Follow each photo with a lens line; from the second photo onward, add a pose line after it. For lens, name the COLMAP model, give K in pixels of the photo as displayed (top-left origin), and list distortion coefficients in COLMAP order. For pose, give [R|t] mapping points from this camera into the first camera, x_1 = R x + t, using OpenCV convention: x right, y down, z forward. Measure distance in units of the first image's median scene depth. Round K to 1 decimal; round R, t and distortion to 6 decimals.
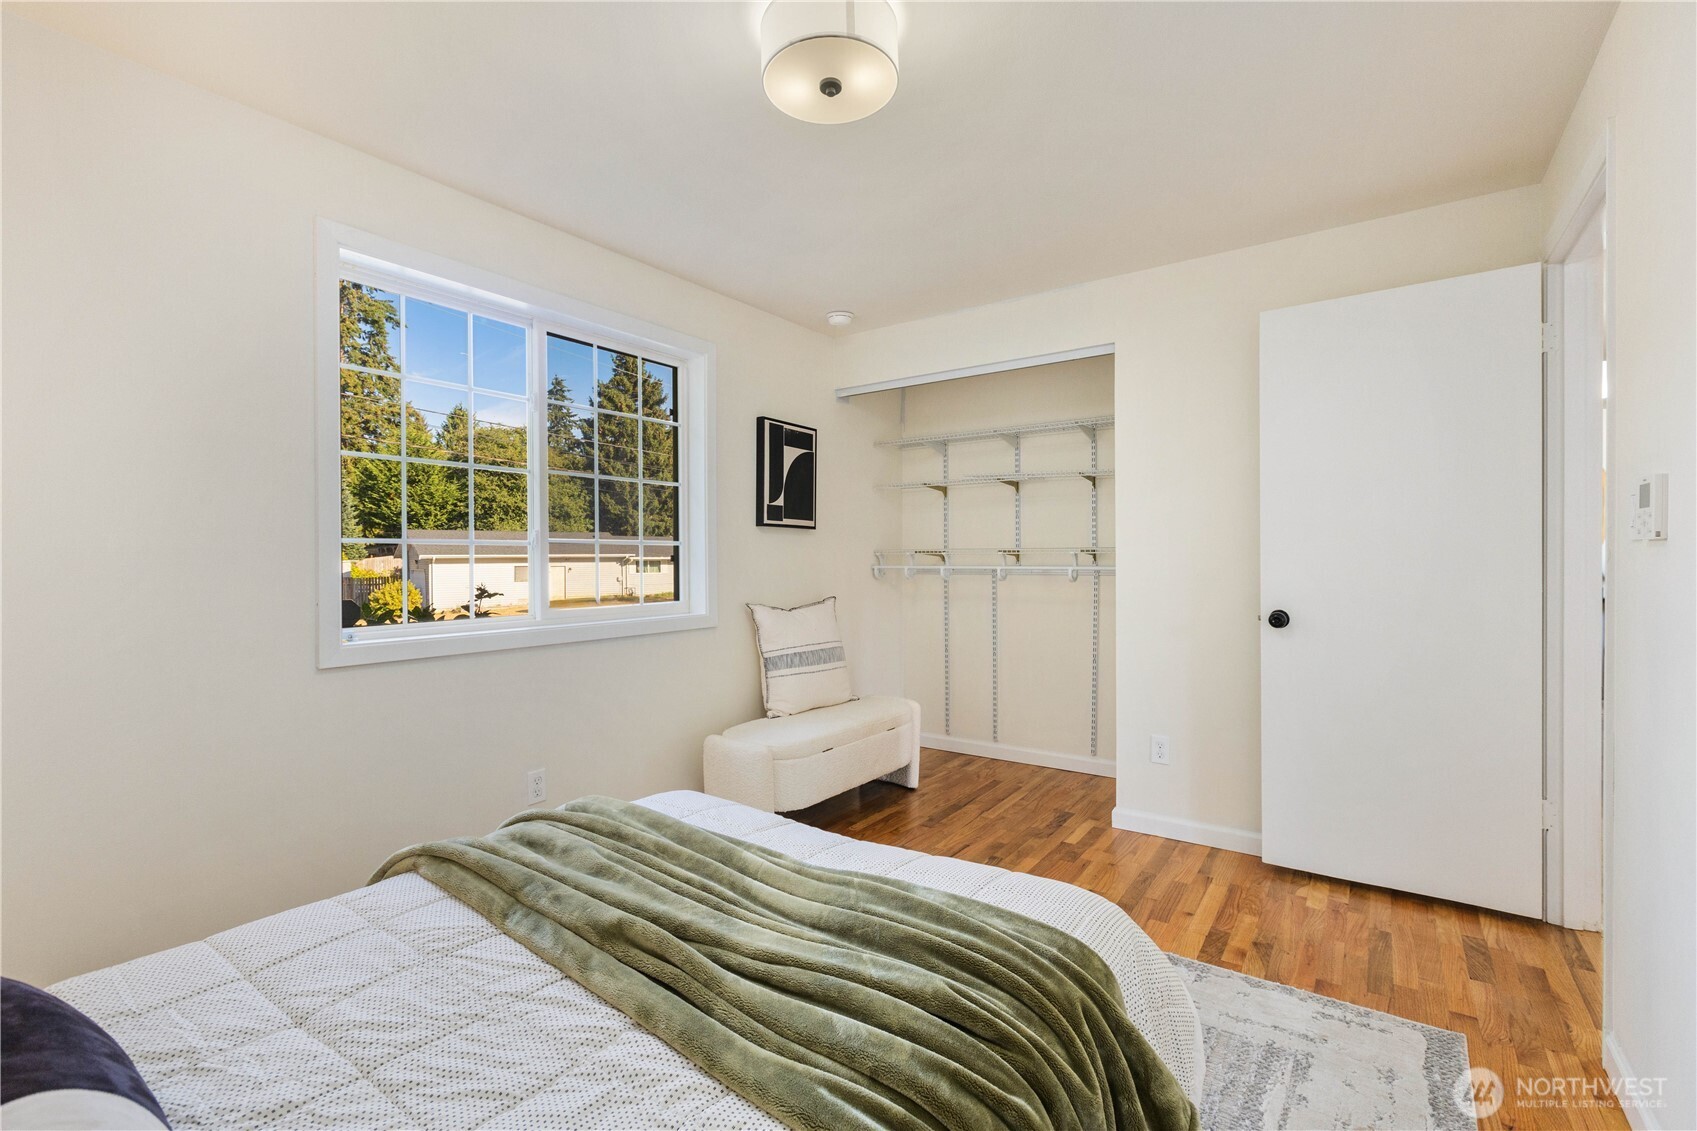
lens RADIAL K [[757.9, 0, 842.8], [0, 757.9, 565.0], [0, 0, 1]] dist [0.002980, 0.000409]
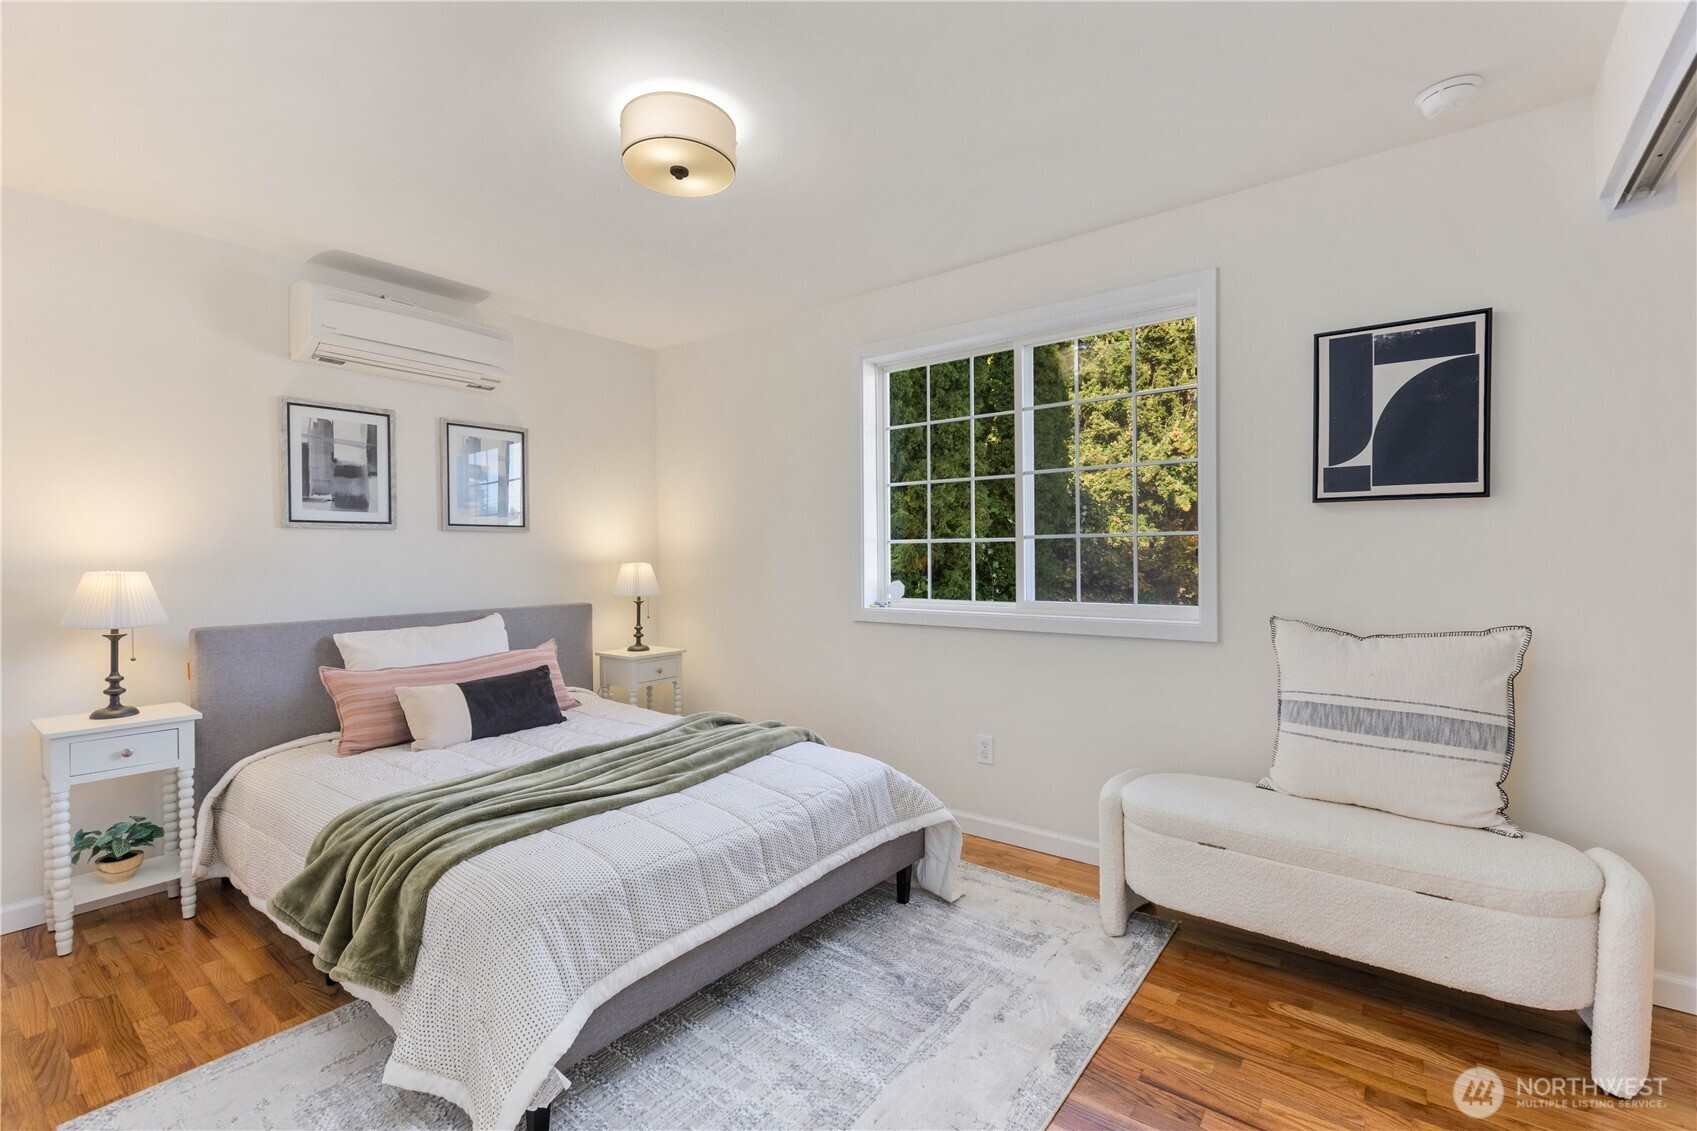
lens RADIAL K [[757.9, 0, 849.6], [0, 757.9, 560.2], [0, 0, 1]] dist [0.002980, 0.000409]
pose [[-0.046732, 0.008088, -0.998875, 0.563725], [-0.006385, 0.999944, 0.008395, -0.004434], [0.998887, 0.006770, -0.046678, 0.624890]]
